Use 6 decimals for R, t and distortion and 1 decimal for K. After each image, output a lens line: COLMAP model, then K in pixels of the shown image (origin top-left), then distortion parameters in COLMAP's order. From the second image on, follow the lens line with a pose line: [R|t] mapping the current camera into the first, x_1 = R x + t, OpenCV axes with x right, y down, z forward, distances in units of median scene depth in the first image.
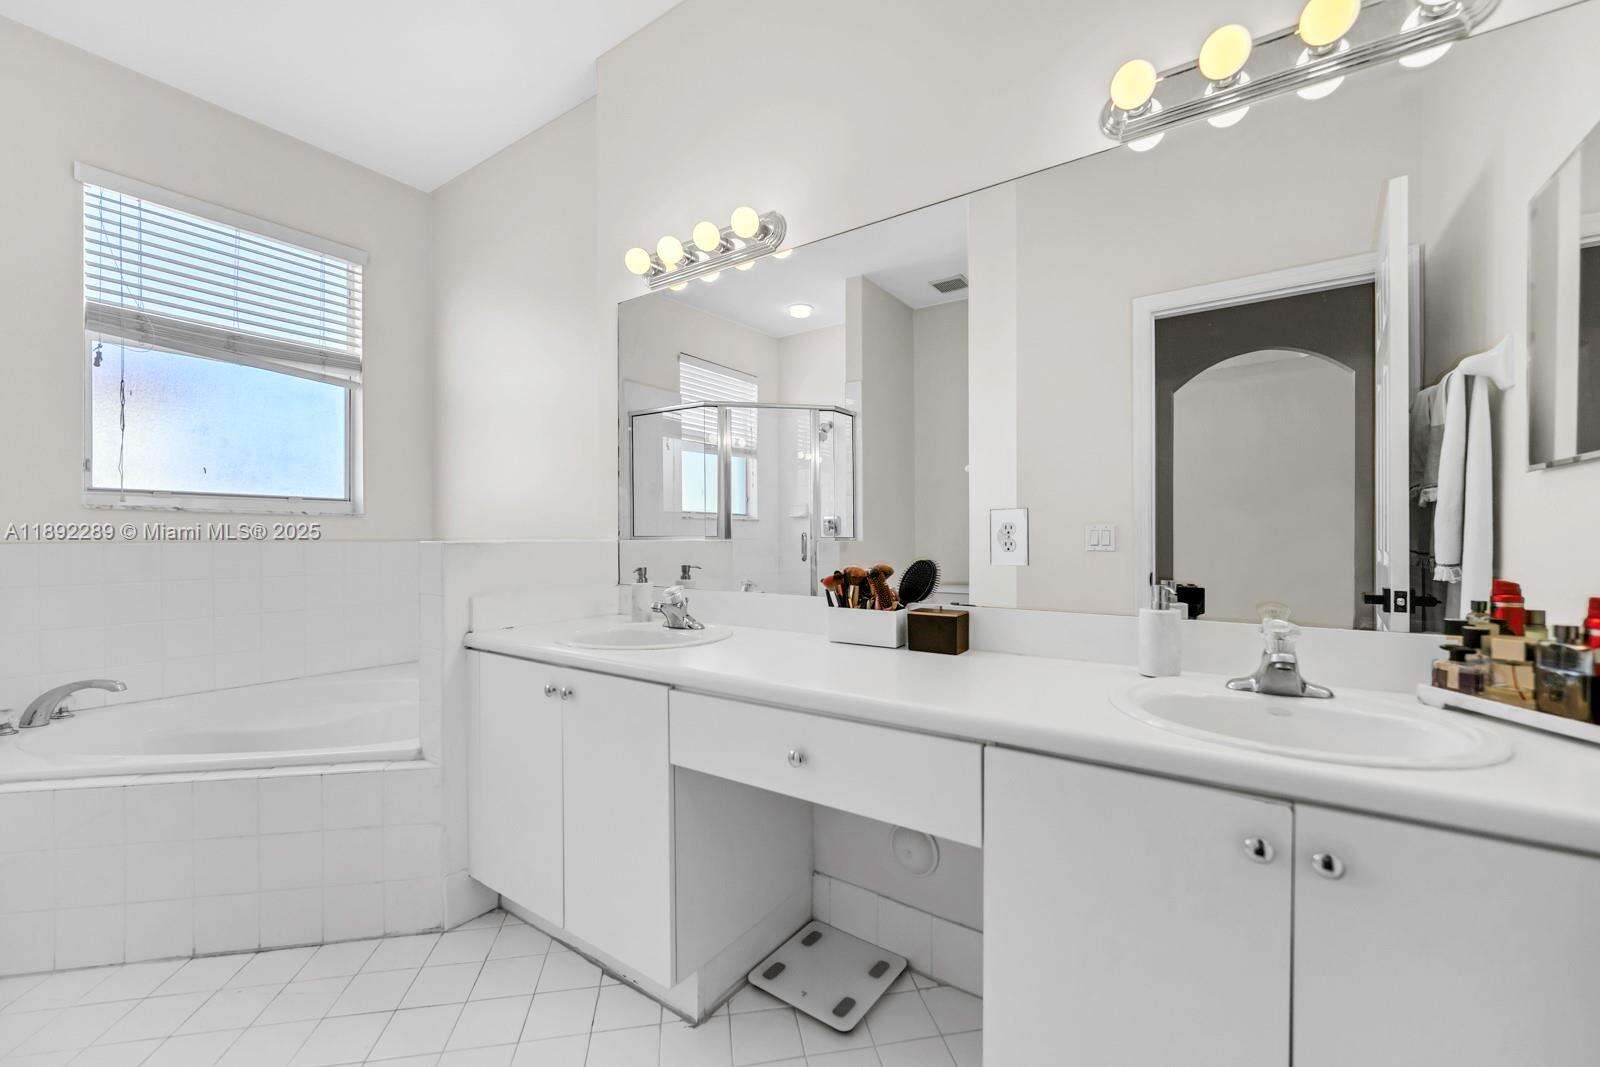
lens RADIAL K [[646.9, 0, 801.3], [0, 646.9, 541.6], [0, 0, 1]] dist [-0.002418, -0.000120]
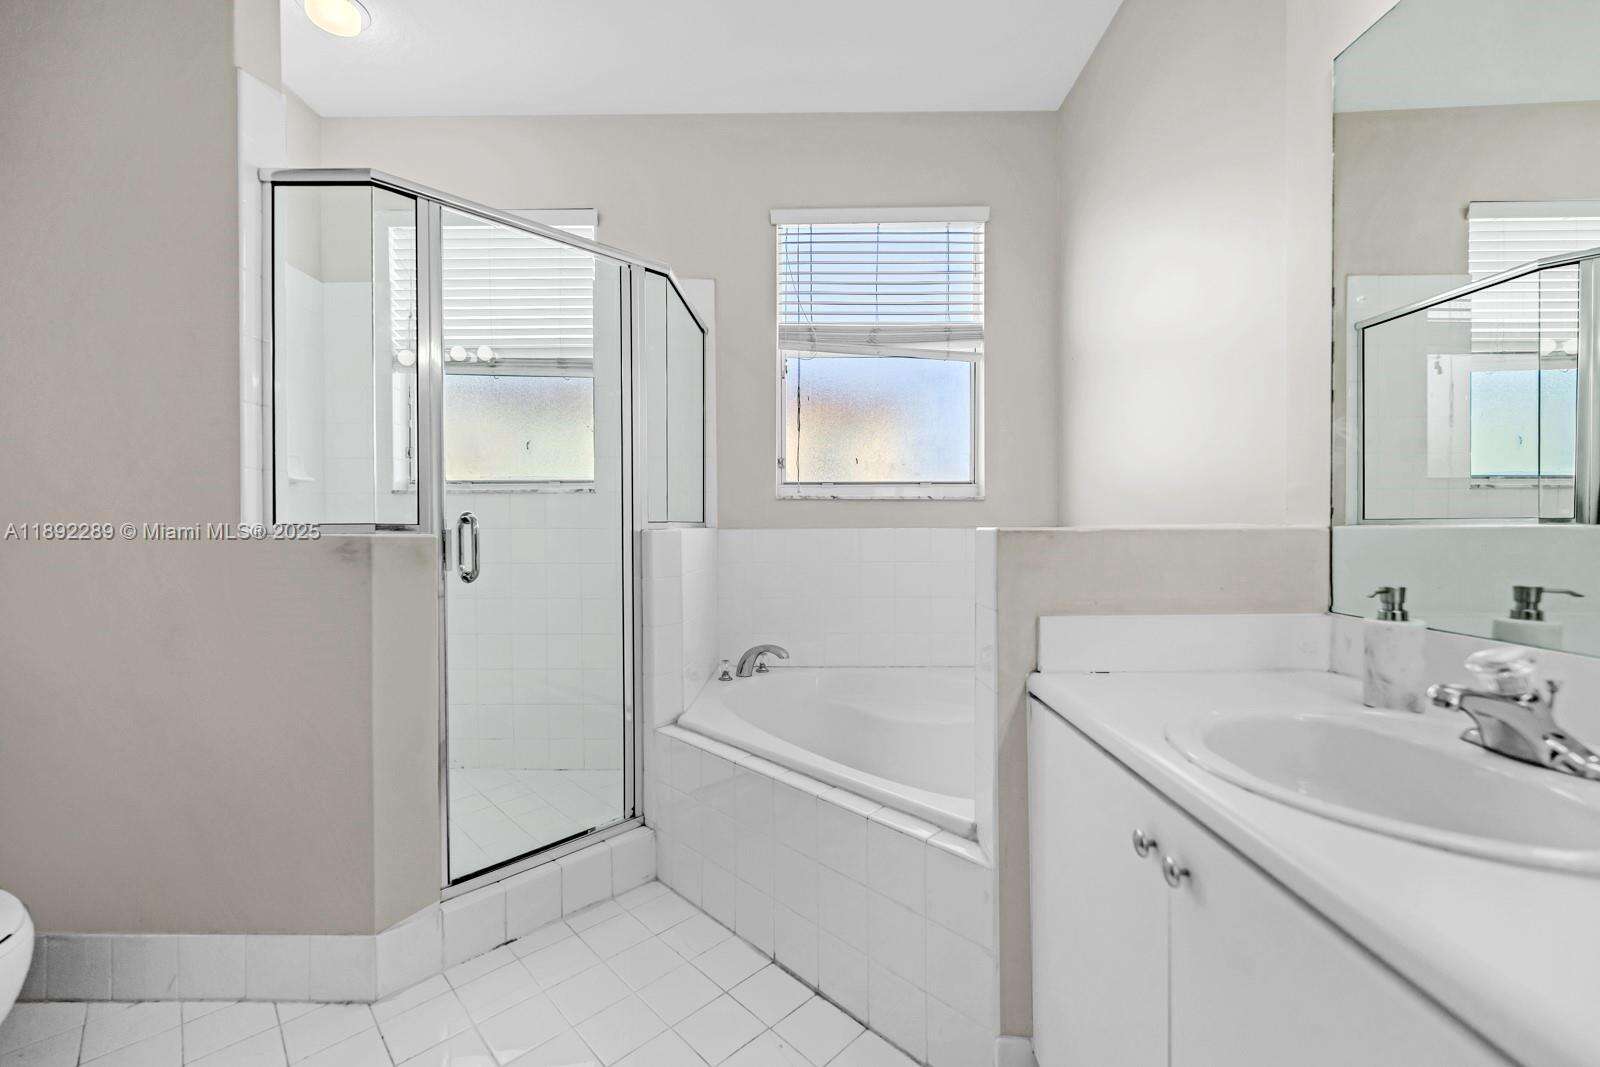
lens RADIAL K [[646.9, 0, 802.2], [0, 646.9, 532.8], [0, 0, 1]] dist [-0.002418, -0.000120]
pose [[0.567086, 0.009141, -0.823608, -0.094634], [-0.001114, 0.999946, 0.010330, -0.001554], [0.823658, -0.004940, 0.567065, 0.349716]]
